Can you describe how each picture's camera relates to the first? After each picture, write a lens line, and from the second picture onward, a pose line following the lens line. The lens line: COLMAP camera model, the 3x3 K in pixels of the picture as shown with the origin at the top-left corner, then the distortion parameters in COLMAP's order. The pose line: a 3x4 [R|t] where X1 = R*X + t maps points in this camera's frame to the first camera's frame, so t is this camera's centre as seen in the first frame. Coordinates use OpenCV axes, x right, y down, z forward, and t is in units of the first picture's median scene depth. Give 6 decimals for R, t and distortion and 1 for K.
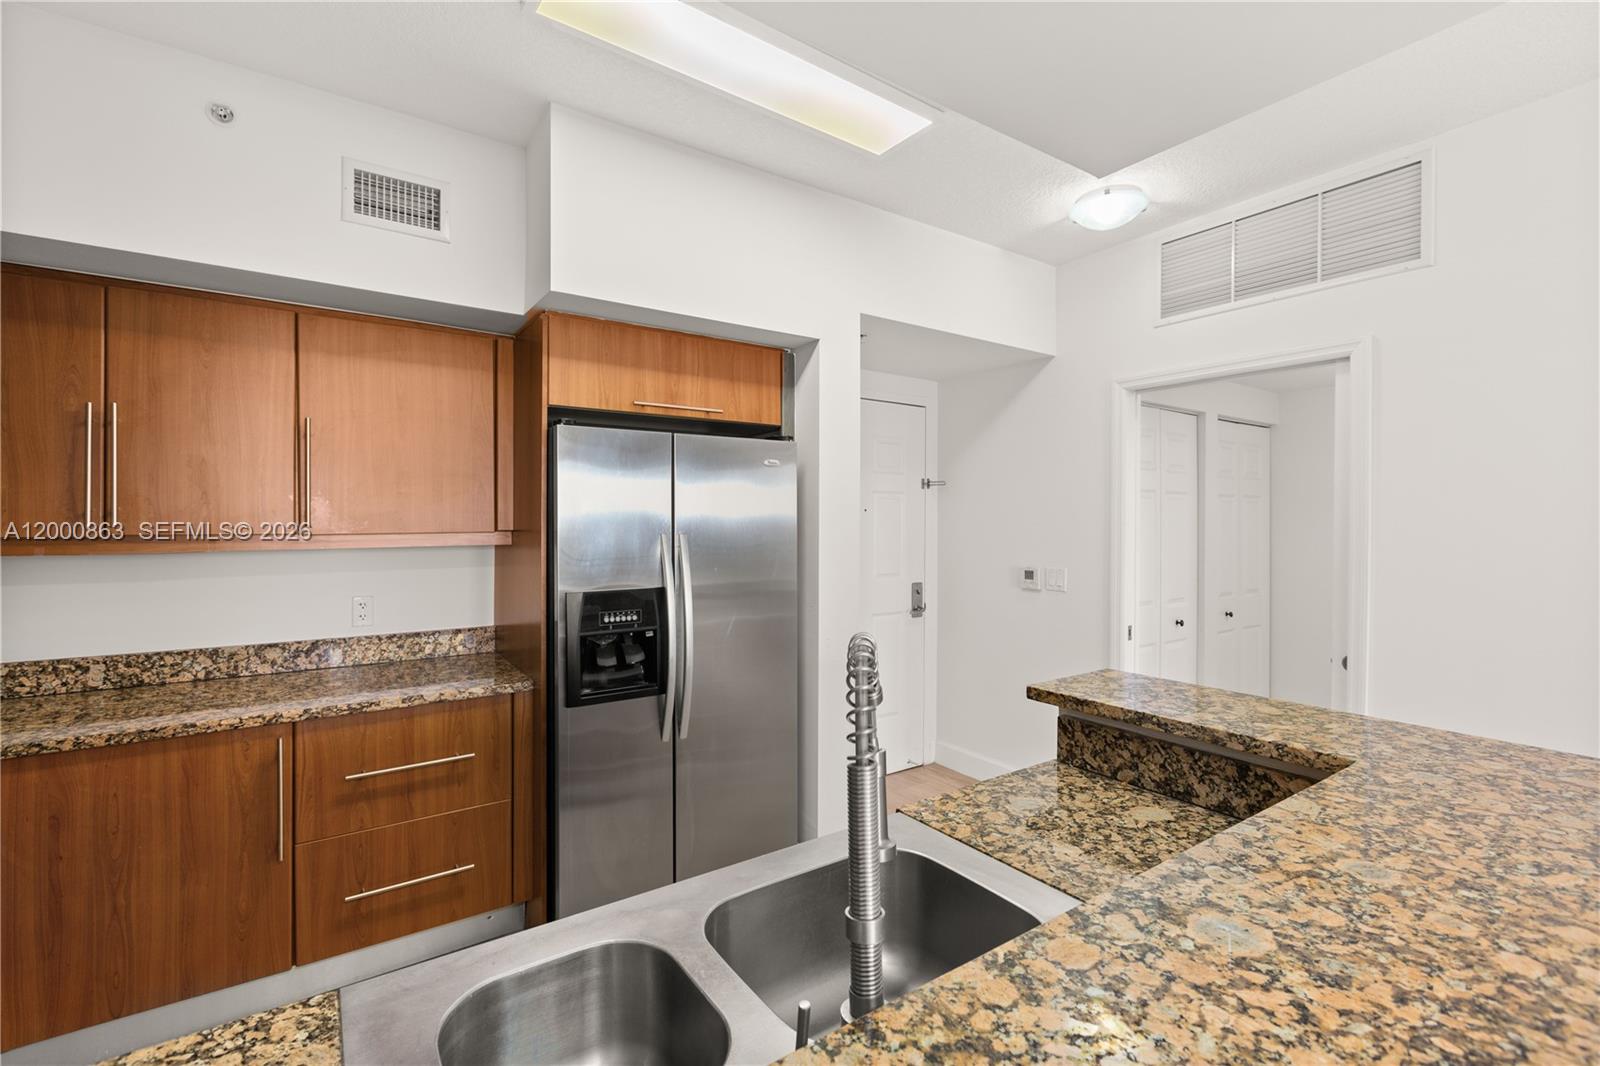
lens RADIAL K [[707.7, 0, 800.2], [0, 707.7, 524.2], [0, 0, 1]] dist [-0.001692, 0.000188]
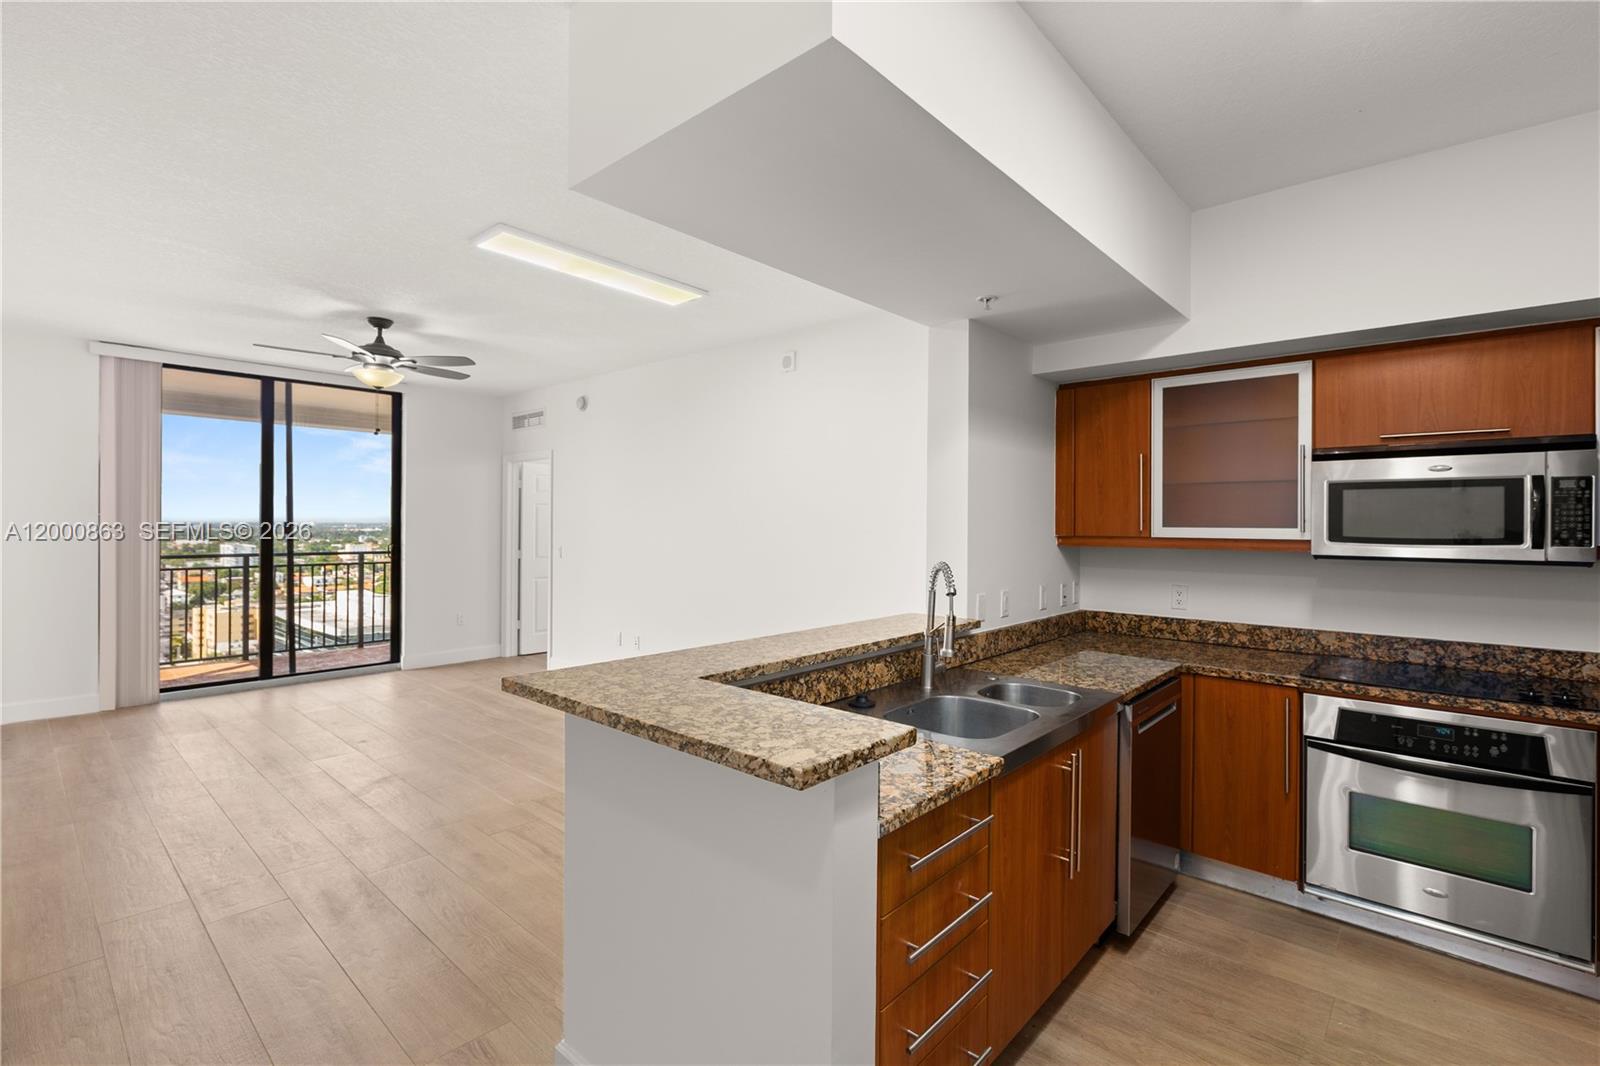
lens RADIAL K [[720.4, 0, 798.9], [0, 720.4, 518.4], [0, 0, 1]] dist [-0.000842, -0.000970]
pose [[-0.971972, -0.010927, -0.234844, 0.454478], [-0.010299, 0.999939, -0.003899, -0.005104], [0.234872, -0.001371, -0.972025, 1.242874]]
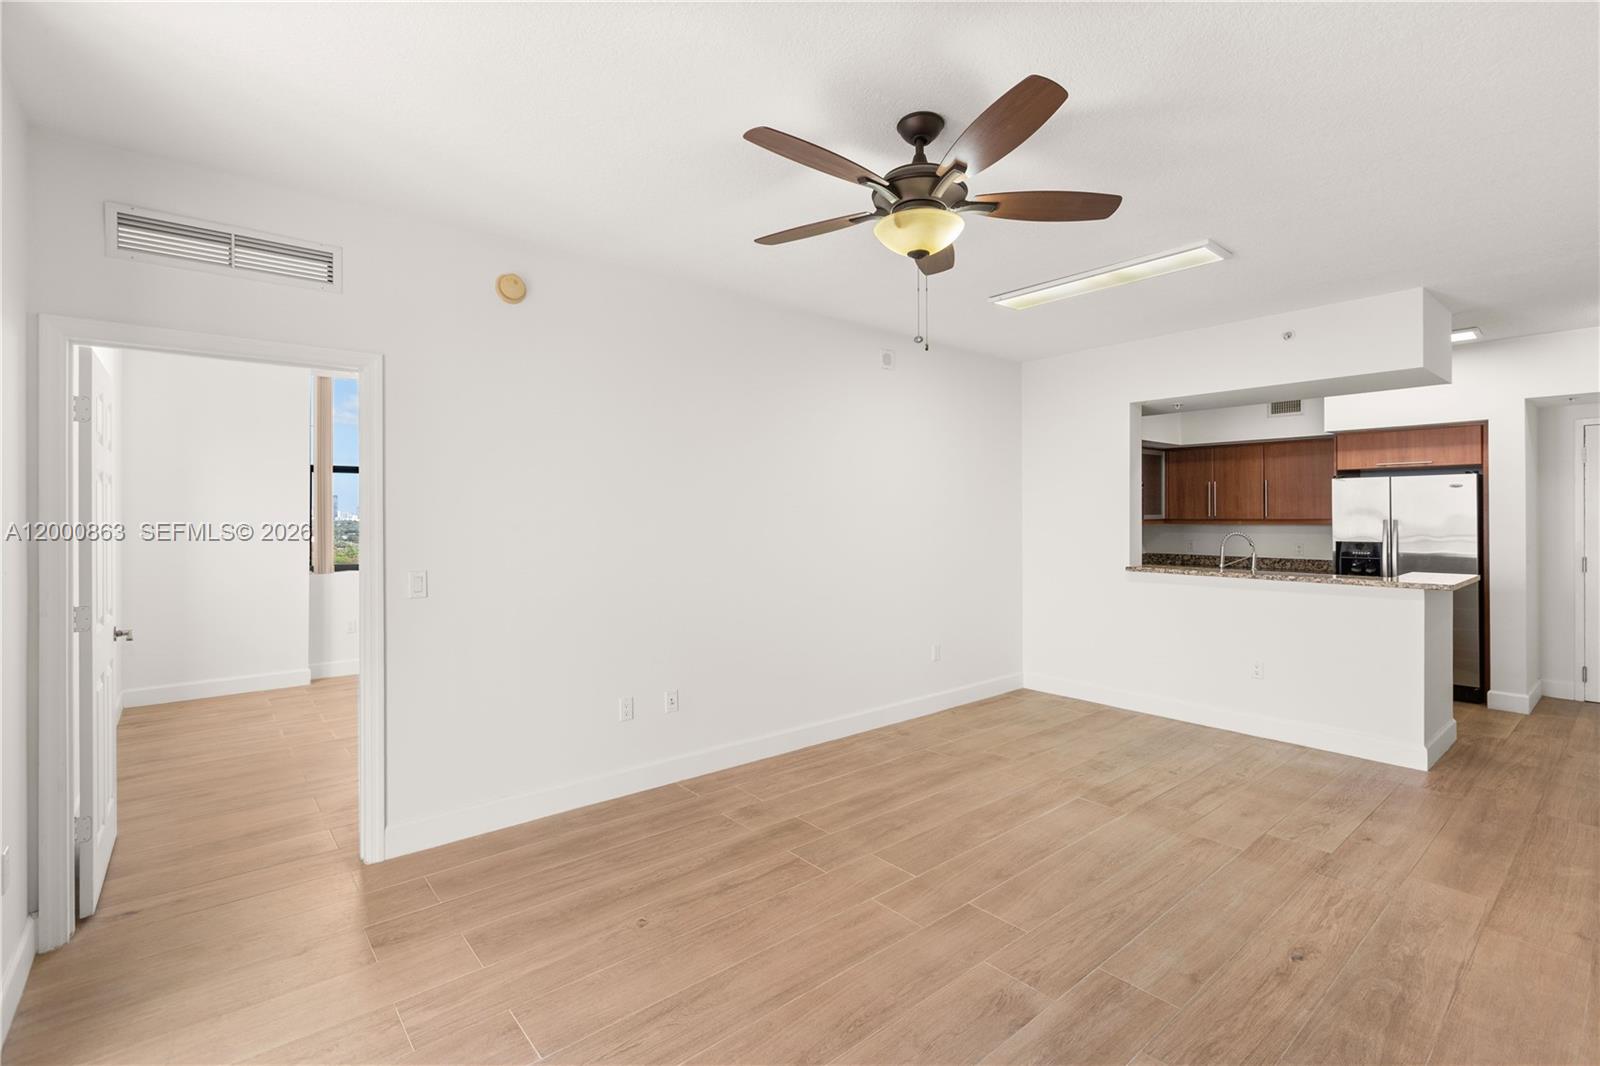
lens RADIAL K [[725.5, 0, 798.5], [0, 725.5, 511.7], [0, 0, 1]] dist [-0.000105, -0.000138]
pose [[0.095514, -0.004423, -0.995418, 2.102126], [-0.000639, 0.999990, -0.004504, -0.001786], [0.995428, 0.001067, 0.095511, -1.224162]]
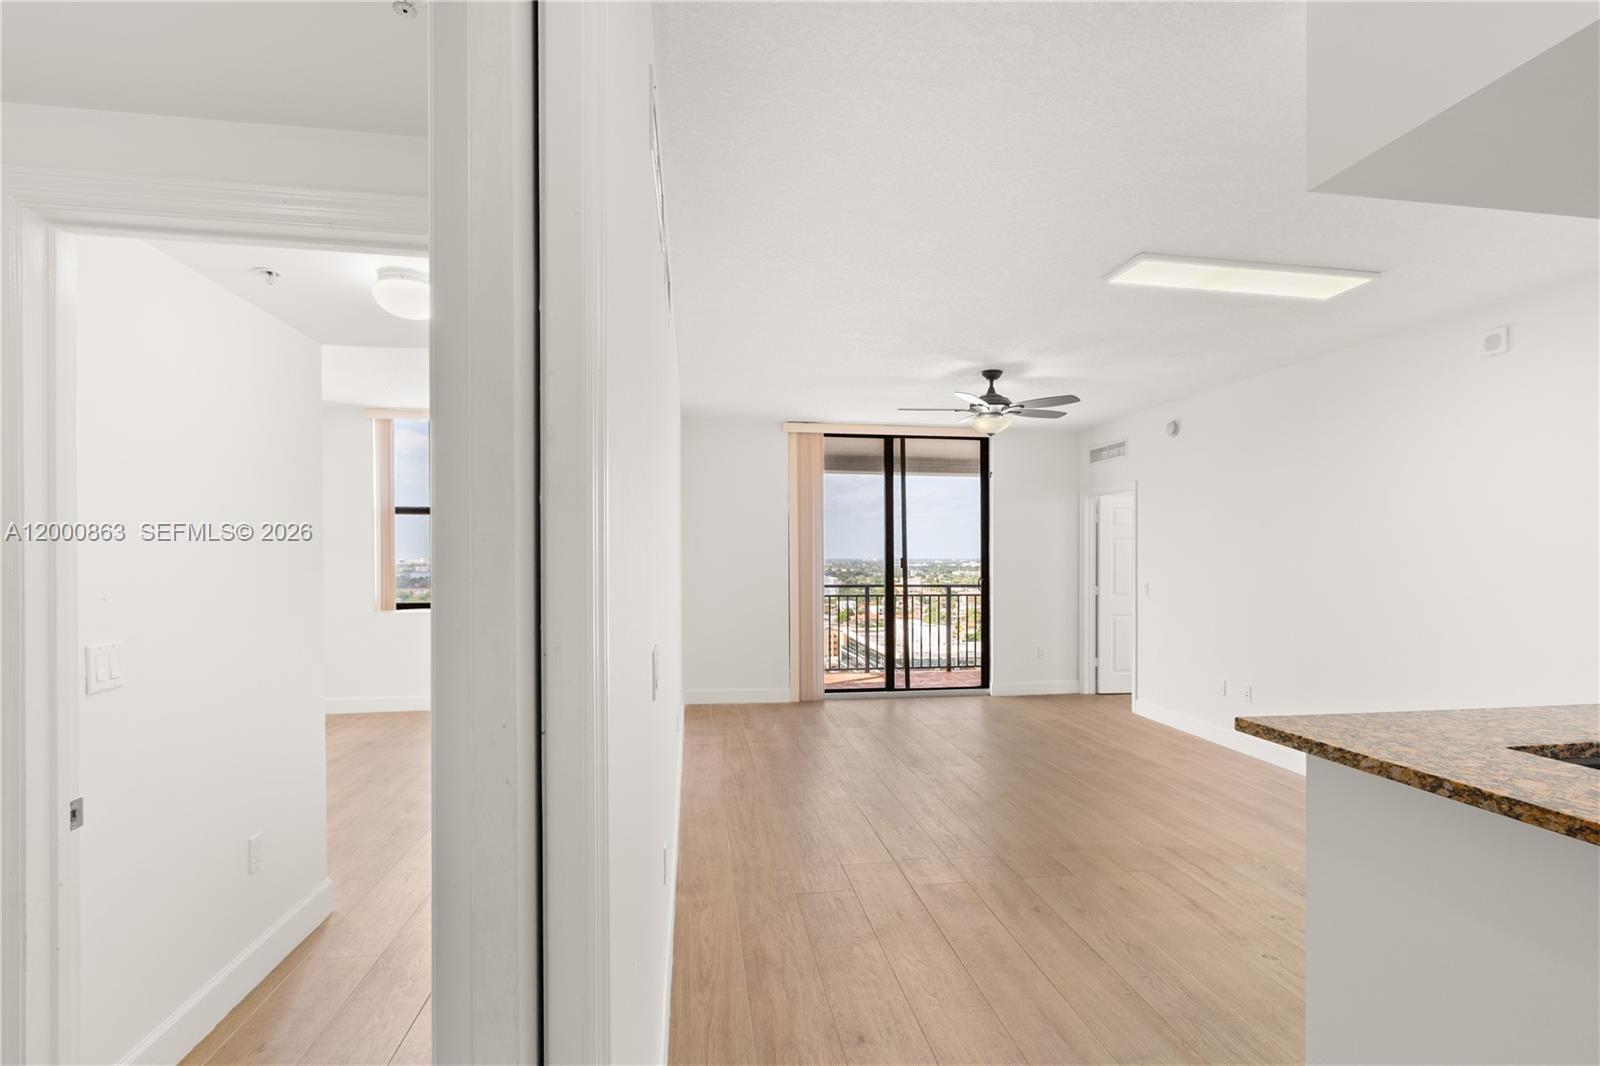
lens RADIAL K [[748.8, 0, 814.9], [0, 748.8, 559.8], [0, 0, 1]] dist [-0.001711, -0.001196]
pose [[-0.905521, -0.006097, 0.424258, 0.641182], [-0.002585, 0.999957, 0.008854, -0.003145], [-0.424294, 0.006921, -0.905498, 1.303844]]
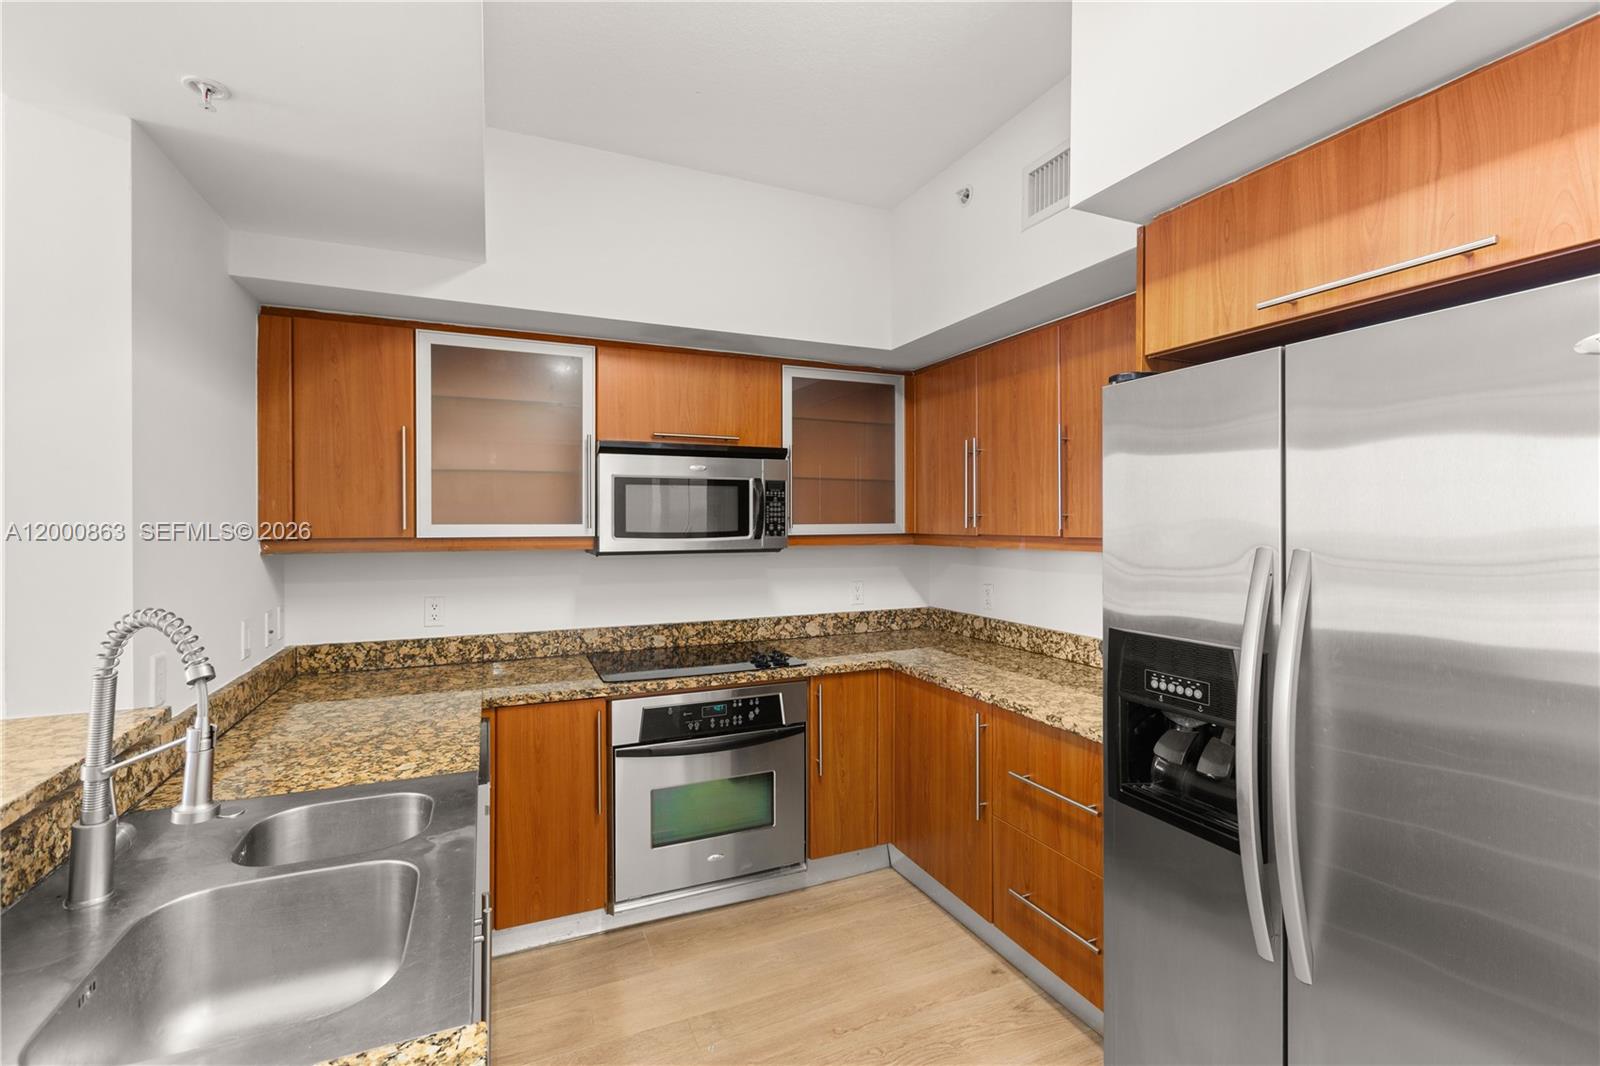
lens RADIAL K [[707.7, 0, 800.2], [0, 707.7, 524.2], [0, 0, 1]] dist [-0.001692, 0.000188]
pose [[-0.182488, 0.000896, -0.983208, 0.381700], [-0.002573, 0.999996, 0.001389, -0.004159], [0.983205, 0.002784, -0.182485, 0.790917]]
